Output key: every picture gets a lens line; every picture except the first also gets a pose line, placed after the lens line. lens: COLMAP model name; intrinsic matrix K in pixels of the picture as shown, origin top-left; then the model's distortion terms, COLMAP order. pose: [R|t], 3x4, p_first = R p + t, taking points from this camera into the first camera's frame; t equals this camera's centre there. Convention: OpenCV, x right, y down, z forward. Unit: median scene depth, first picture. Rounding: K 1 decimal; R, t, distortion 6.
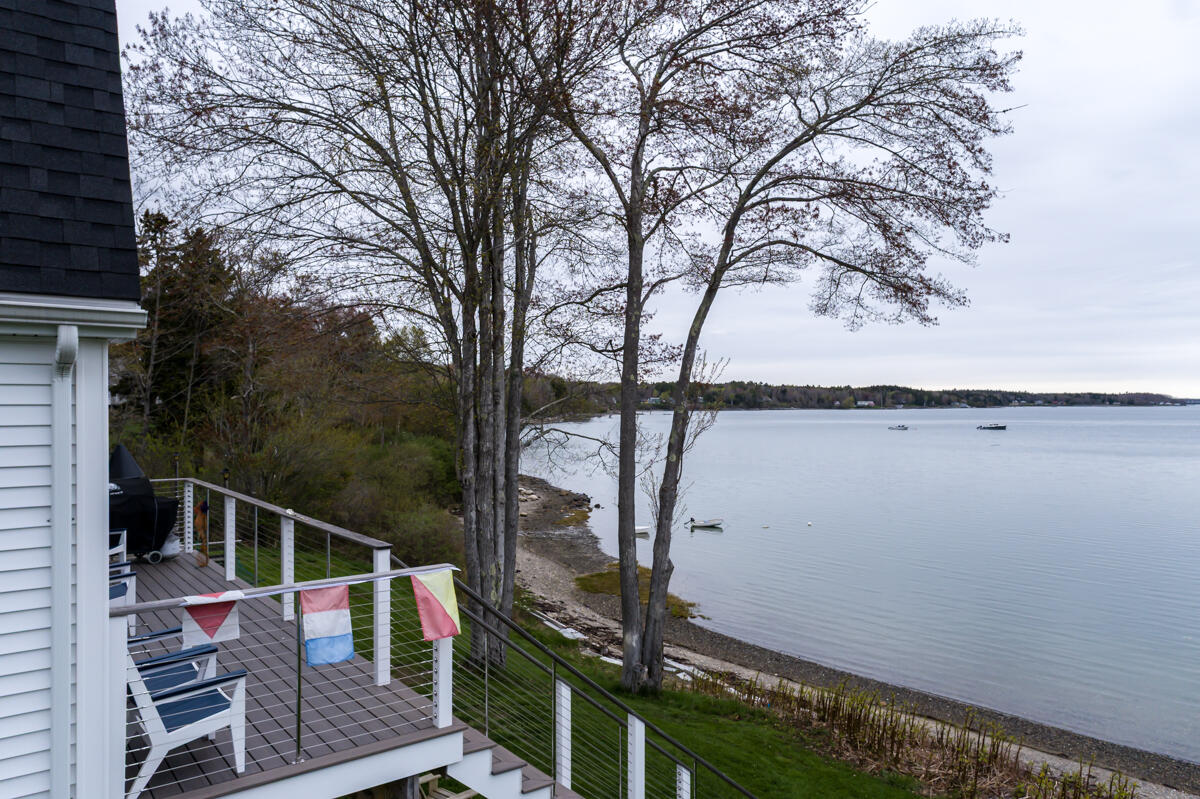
lens RADIAL K [[817.5, 0, 601.0], [0, 817.5, 400.4], [0, 0, 1]] dist [0.000023, 0.006894]
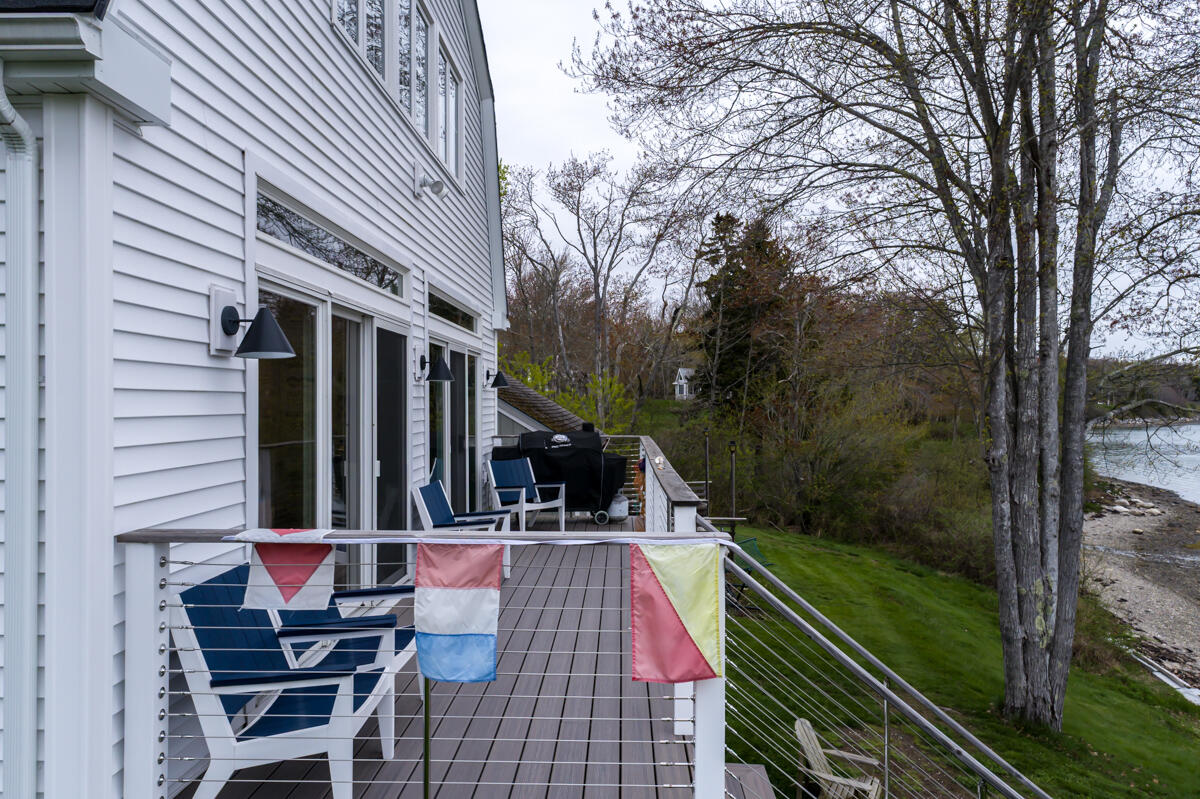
lens RADIAL K [[821.1, 0, 601.4], [0, 821.1, 398.0], [0, 0, 1]] dist [-0.001911, 0.009036]
pose [[0.776070, -0.003483, -0.630637, 0.024665], [0.002664, 0.999994, -0.002245, 0.041165], [0.630641, 0.000062, 0.776074, 0.195963]]
